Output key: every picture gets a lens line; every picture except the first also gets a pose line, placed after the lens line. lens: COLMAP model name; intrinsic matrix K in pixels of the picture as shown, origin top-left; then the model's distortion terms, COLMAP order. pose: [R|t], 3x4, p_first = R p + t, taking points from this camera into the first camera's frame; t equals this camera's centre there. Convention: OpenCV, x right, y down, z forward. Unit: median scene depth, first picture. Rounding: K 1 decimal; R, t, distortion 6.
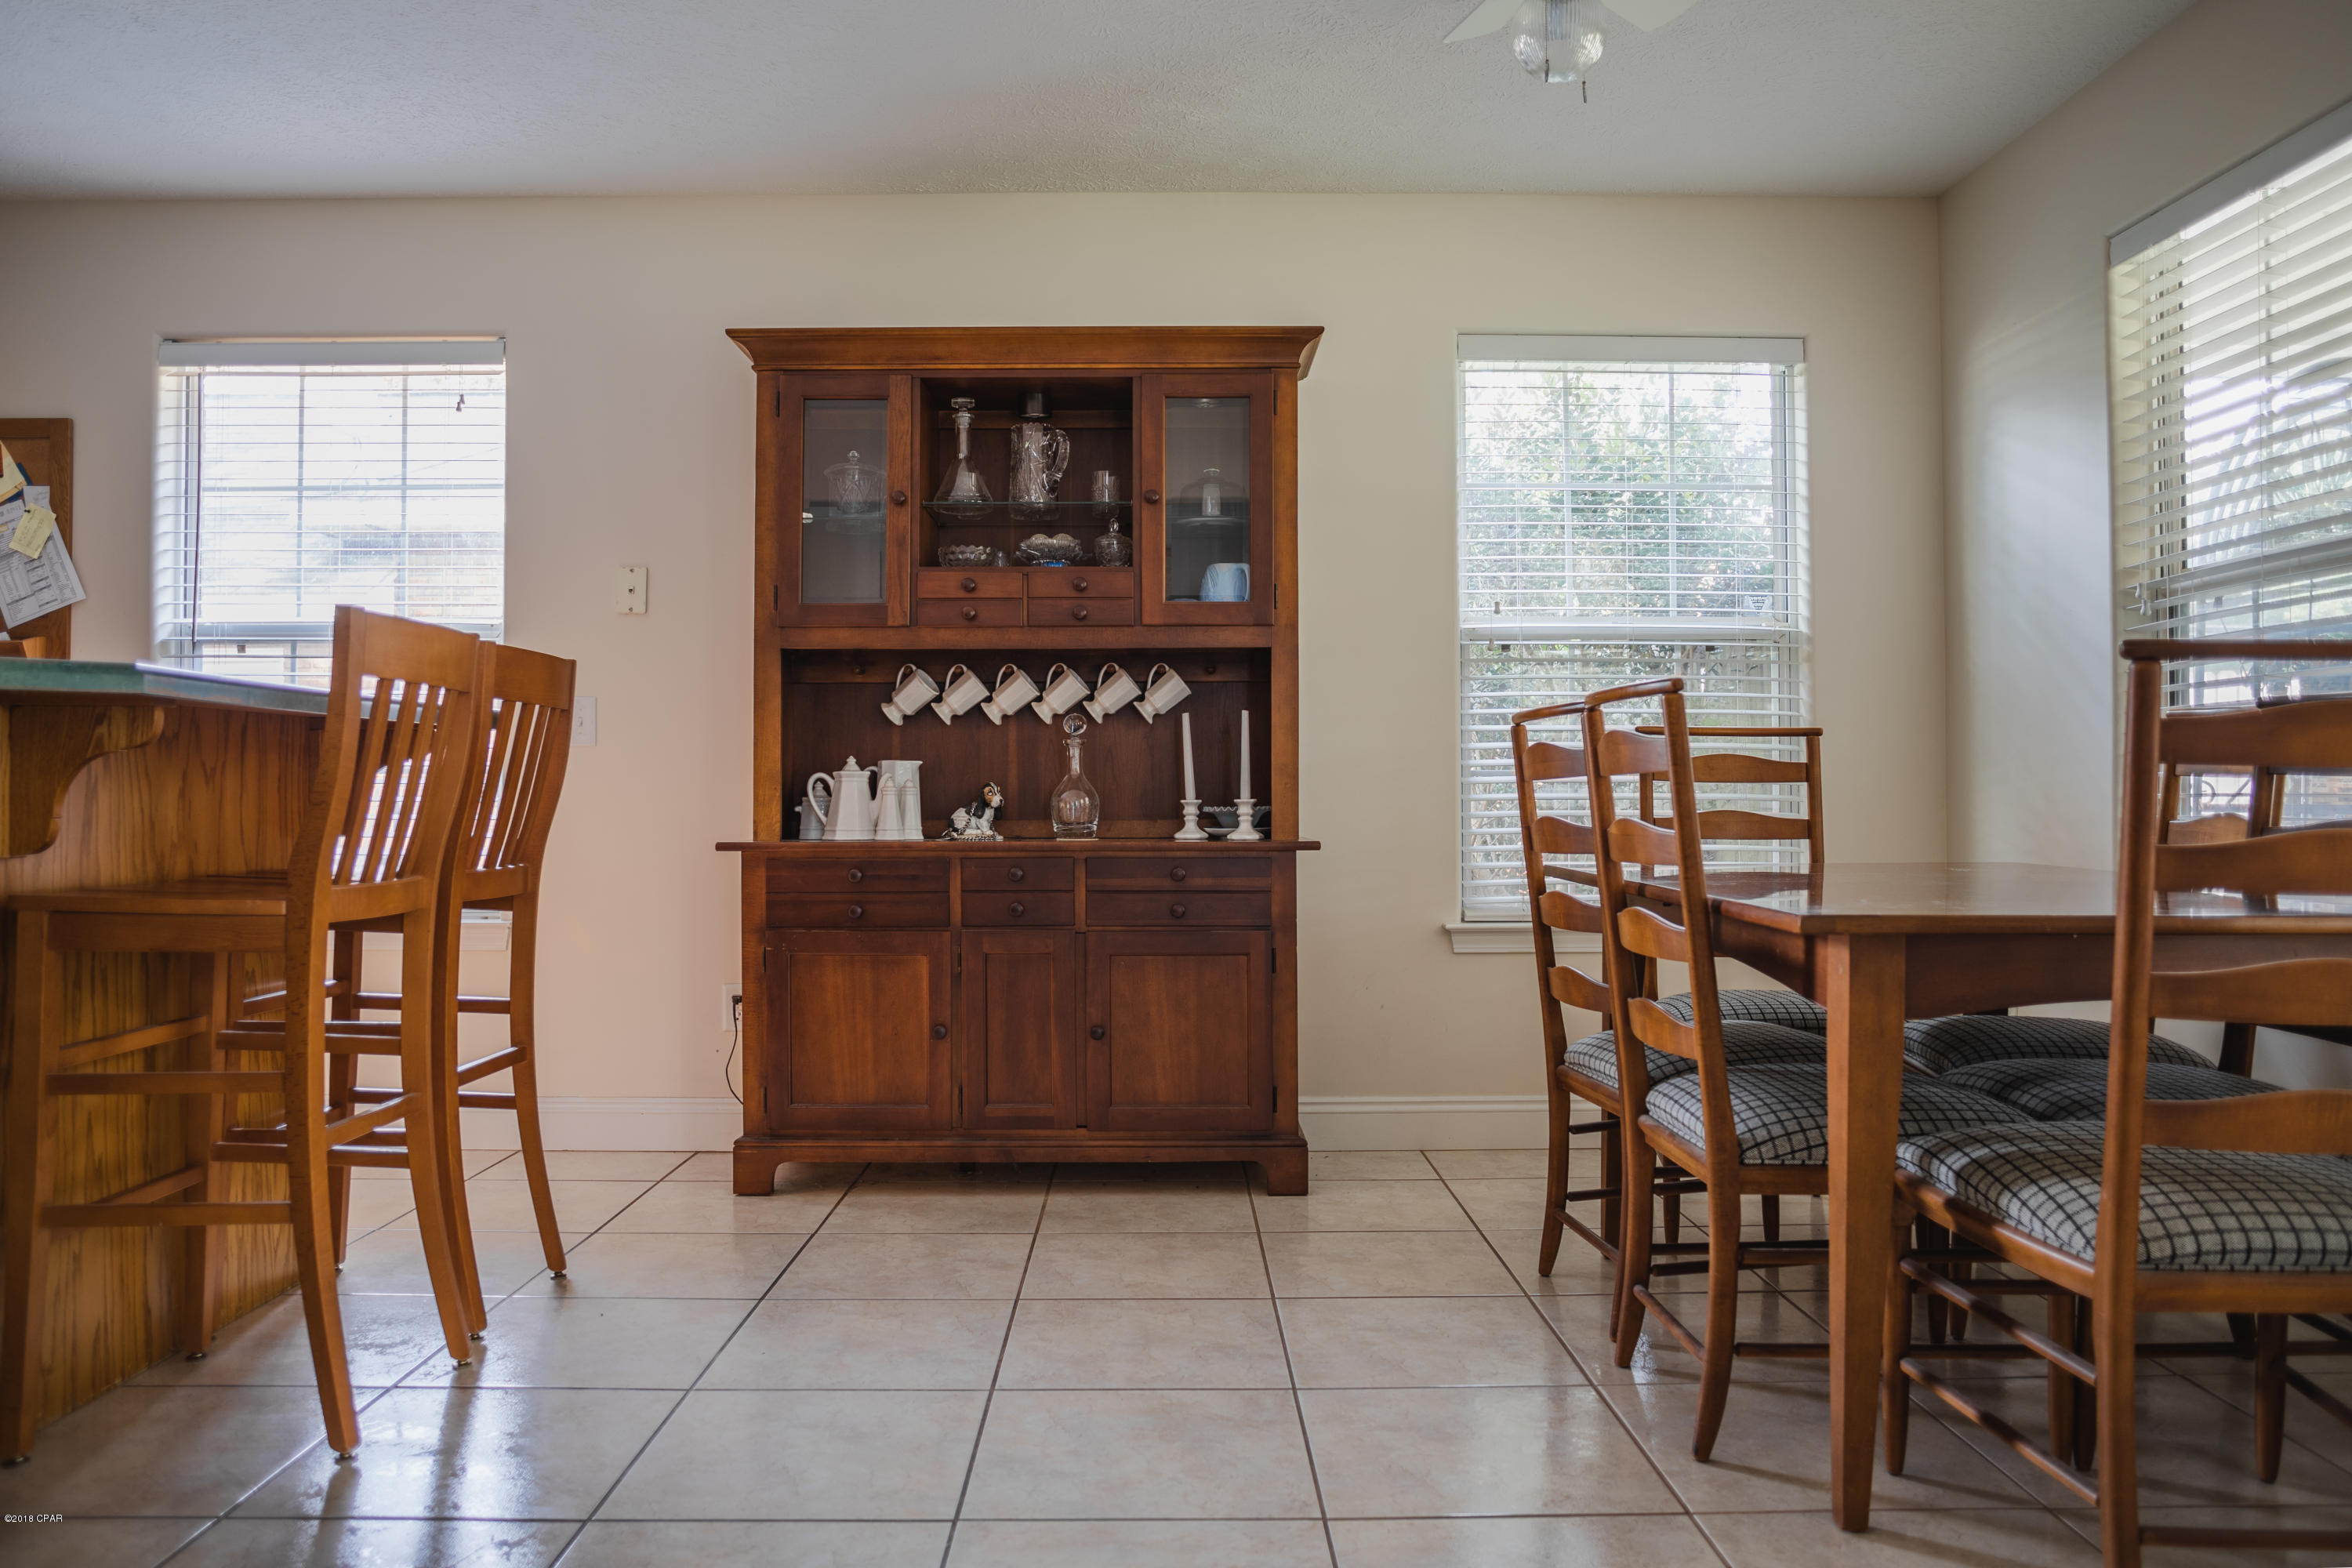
lens RADIAL K [[1663.3, 0, 1176.0], [0, 1663.3, 784.0], [0, 0, 1]] dist [-0.021355, 0.006275]
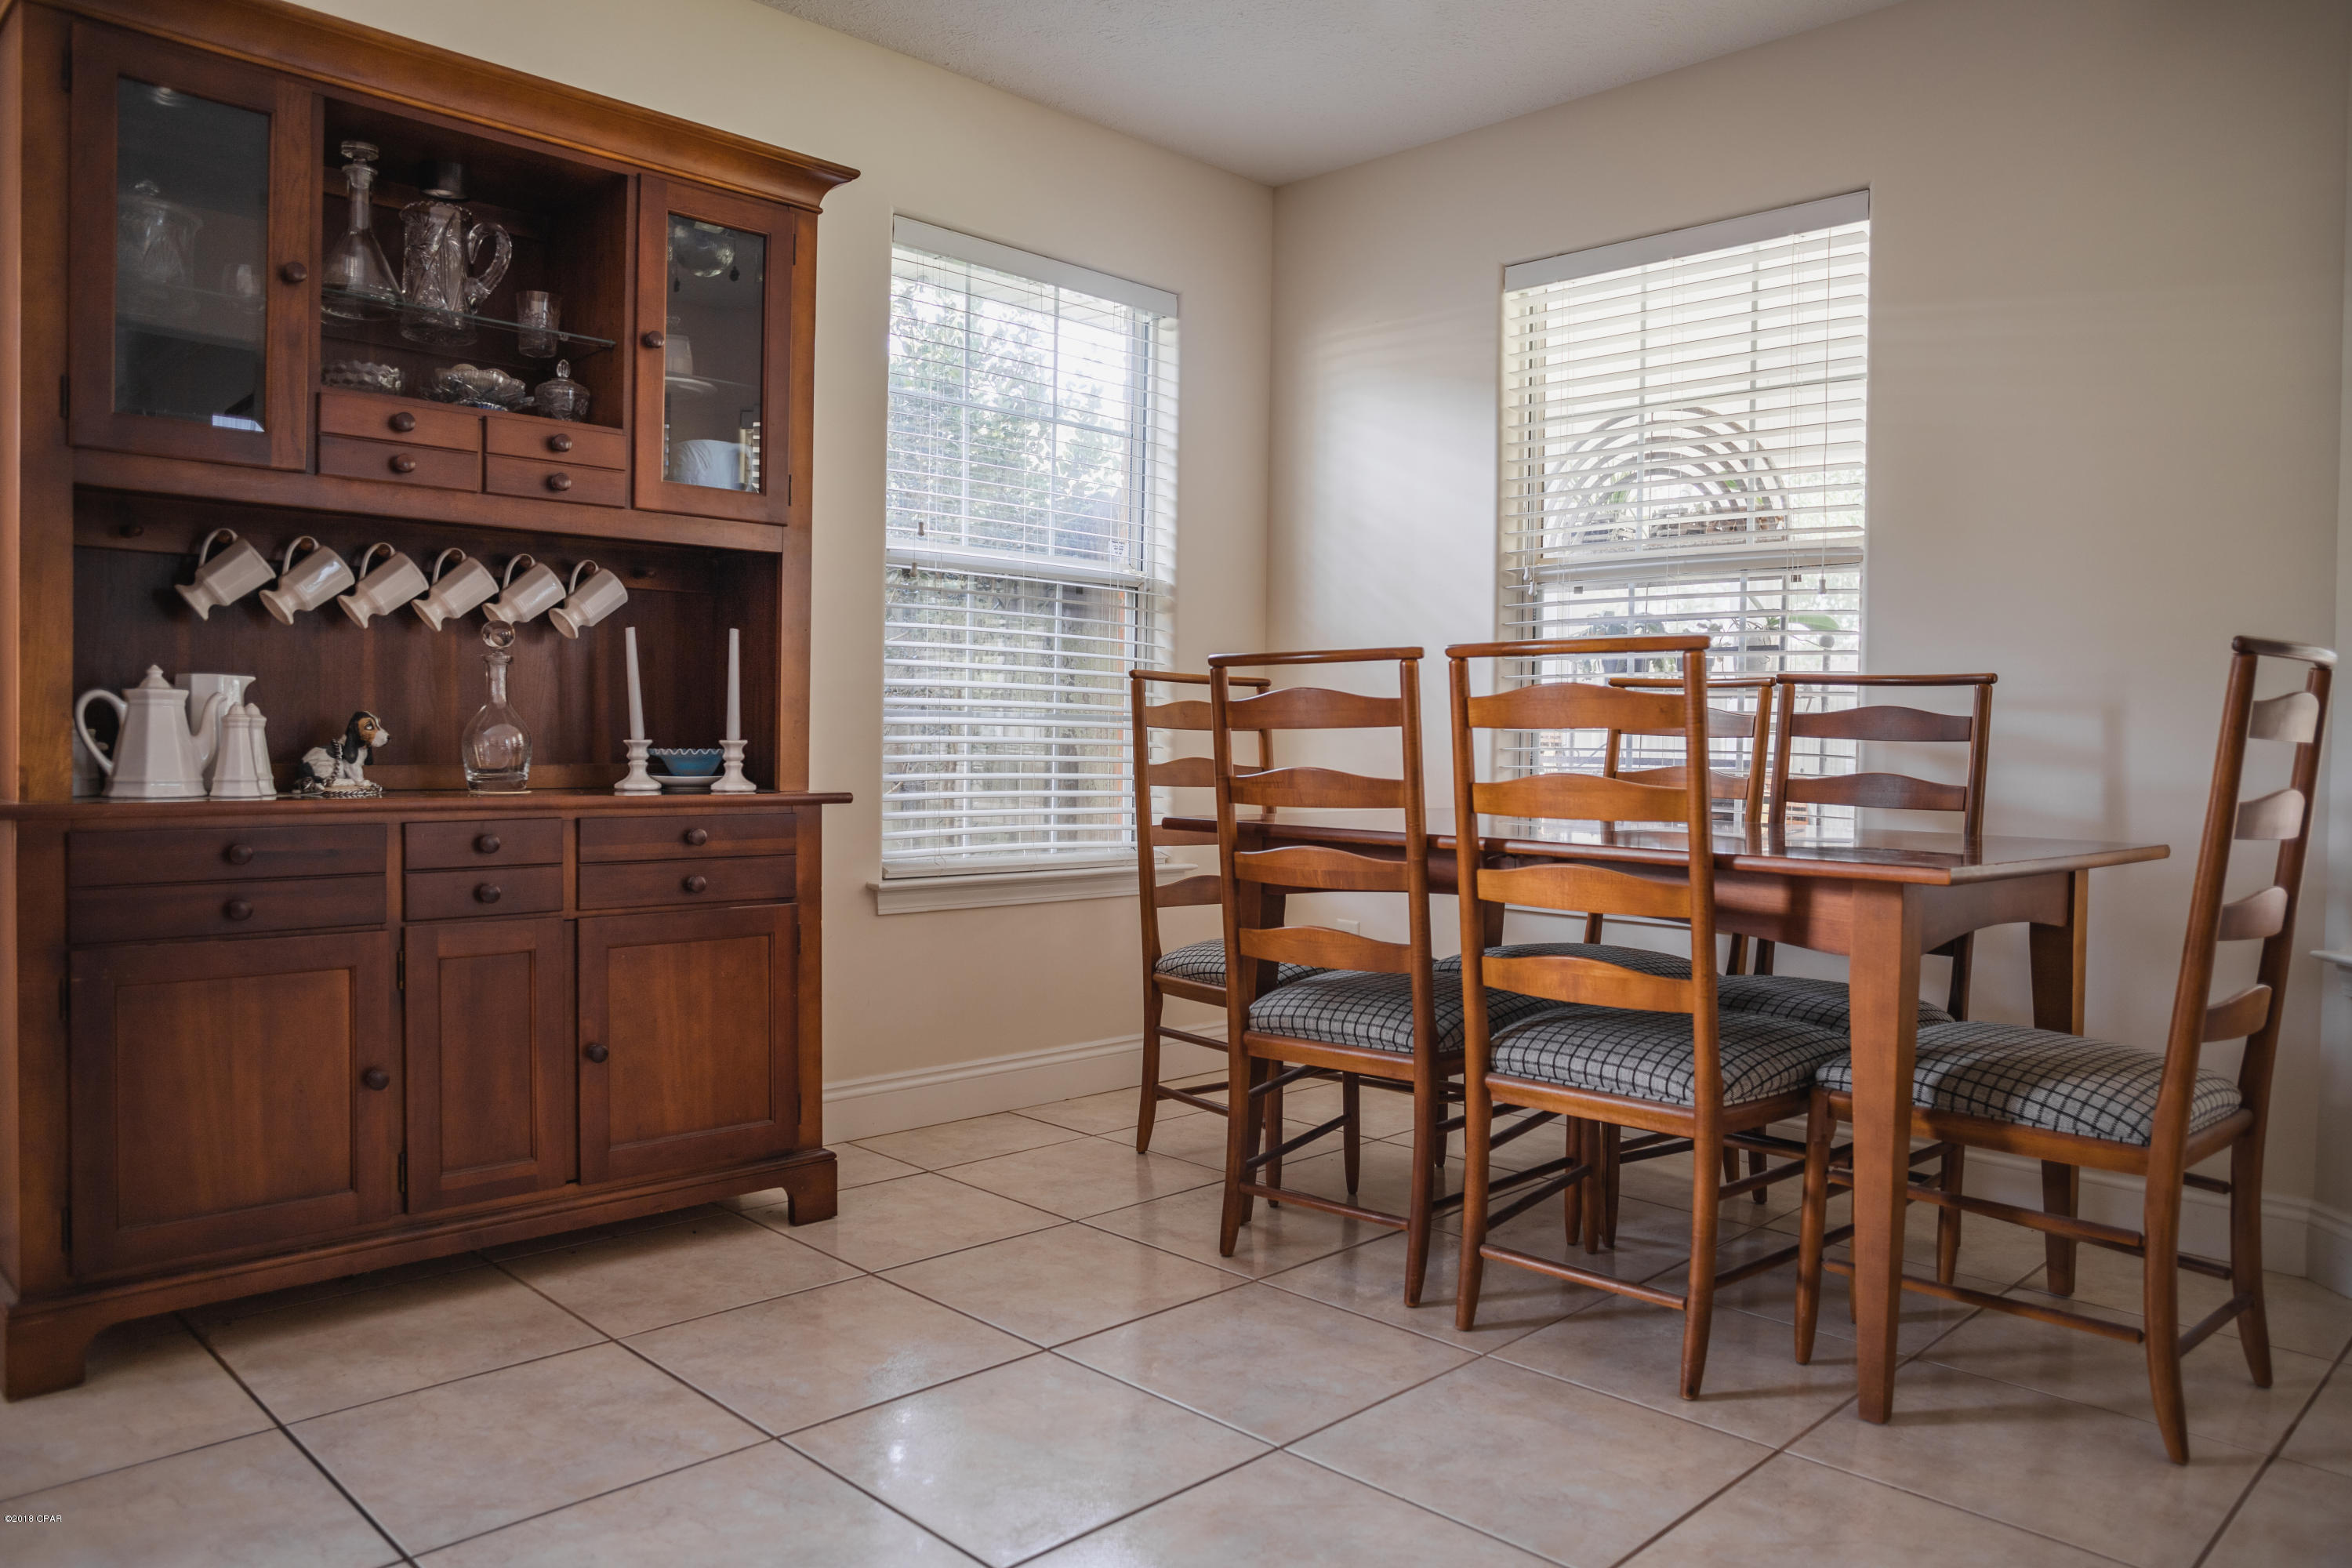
lens RADIAL K [[1625.2, 0, 1148.0], [0, 1625.2, 776.5], [0, 0, 1]] dist [-0.010096, 0.000836]
pose [[0.722944, -0.005208, 0.690887, -0.362348], [-0.023249, 0.999222, 0.031860, -0.003055], [-0.690515, -0.039096, 0.722261, 0.302676]]
